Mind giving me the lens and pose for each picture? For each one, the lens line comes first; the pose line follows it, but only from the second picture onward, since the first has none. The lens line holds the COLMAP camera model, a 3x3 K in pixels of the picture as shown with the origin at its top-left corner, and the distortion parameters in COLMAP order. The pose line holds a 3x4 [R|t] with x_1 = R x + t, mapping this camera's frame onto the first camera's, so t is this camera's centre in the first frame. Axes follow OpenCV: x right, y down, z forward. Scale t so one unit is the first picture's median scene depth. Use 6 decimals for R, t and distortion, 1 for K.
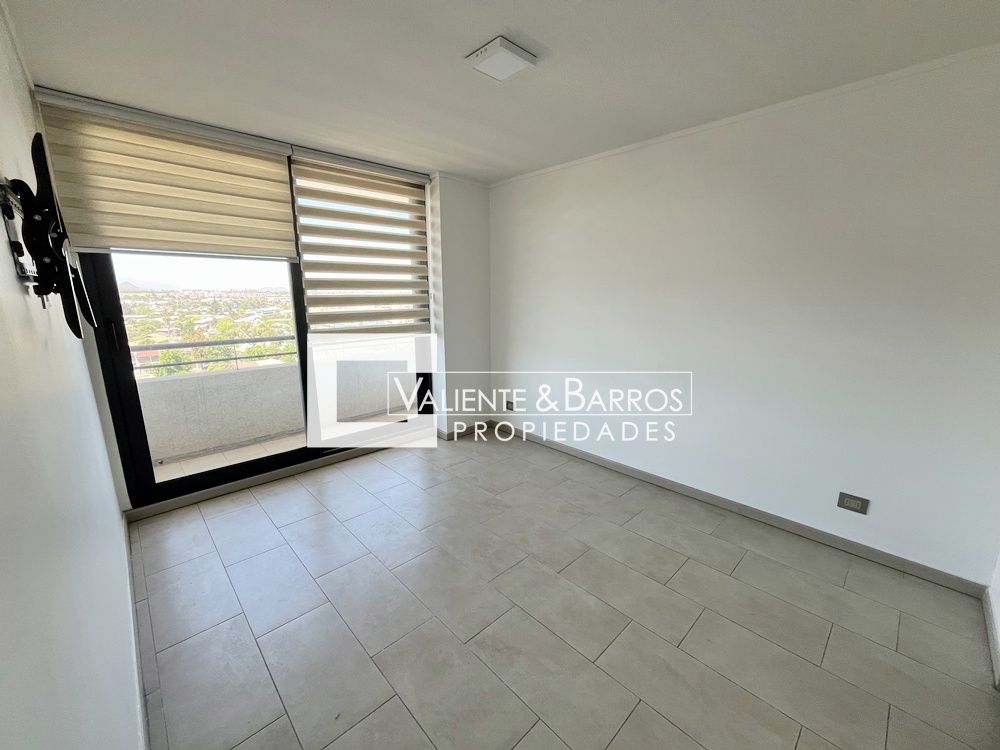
lens RADIAL K [[403.4, 0, 501.0], [0, 403.4, 368.0], [0, 0, 1]] dist [0.001810, -0.000691]
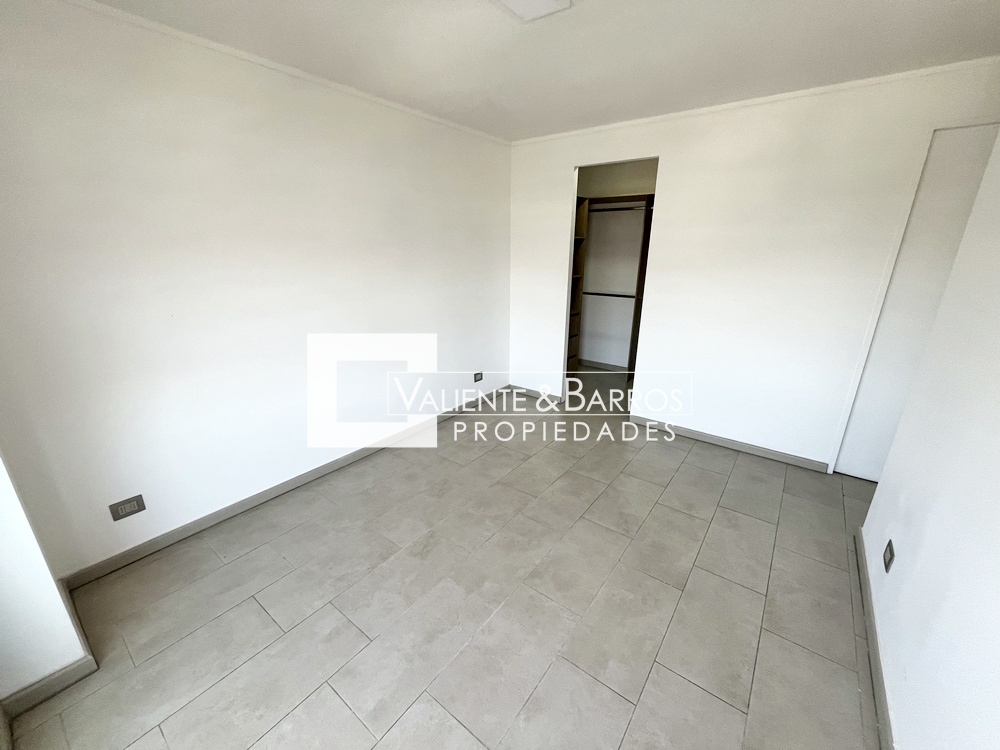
lens RADIAL K [[403.4, 0, 493.4], [0, 403.4, 373.0], [0, 0, 1]] dist [0.001810, -0.000691]
pose [[-0.141556, -0.295282, 0.944865, -0.225261], [0.183634, 0.930078, 0.318172, -0.065752], [-0.972749, 0.218548, -0.077434, 0.288417]]
